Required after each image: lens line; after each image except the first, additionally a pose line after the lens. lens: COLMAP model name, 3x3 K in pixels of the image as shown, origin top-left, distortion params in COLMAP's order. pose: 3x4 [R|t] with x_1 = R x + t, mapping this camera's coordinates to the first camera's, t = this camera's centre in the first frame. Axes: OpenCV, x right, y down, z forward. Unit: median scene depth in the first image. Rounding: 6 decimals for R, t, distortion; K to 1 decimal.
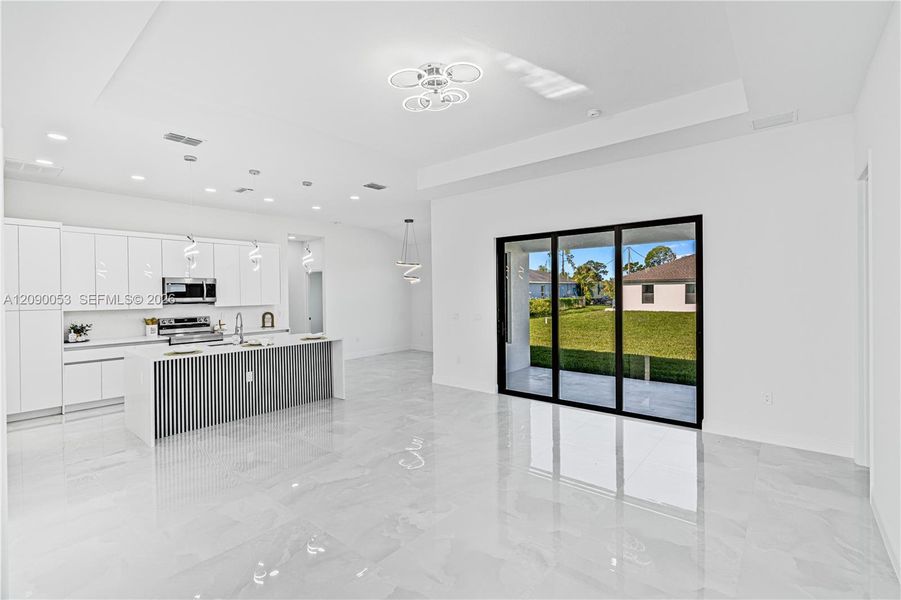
lens RADIAL K [[412.5, 0, 447.0], [0, 412.5, 292.4], [0, 0, 1]] dist [-0.000646, -0.000261]
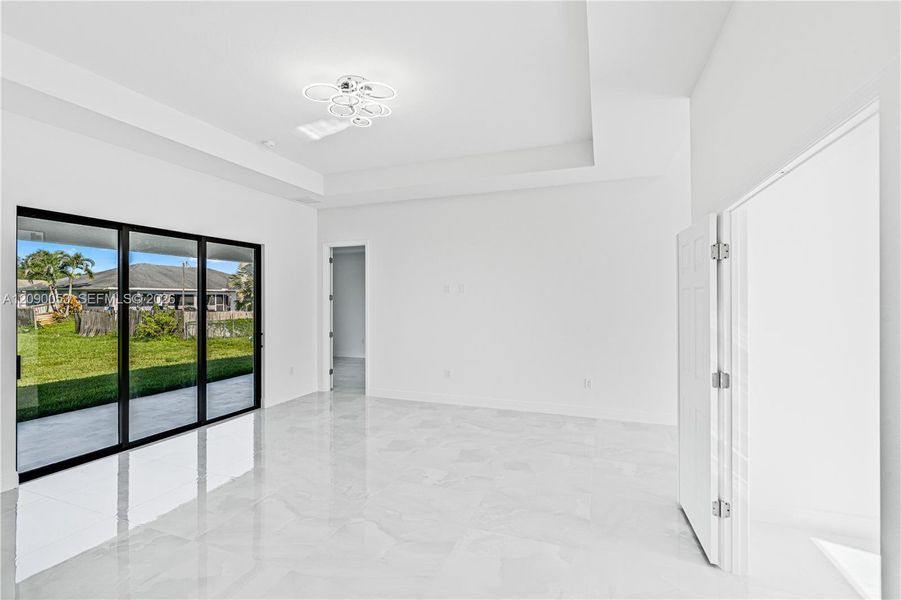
lens RADIAL K [[394.8, 0, 450.5], [0, 394.8, 300.0], [0, 0, 1]] dist [-0.001004, -0.000238]
pose [[-0.328823, 0.009889, 0.944340, -0.769257], [0.005621, 0.999948, -0.008514, 0.003996], [-0.944375, 0.002509, -0.328861, 0.832142]]
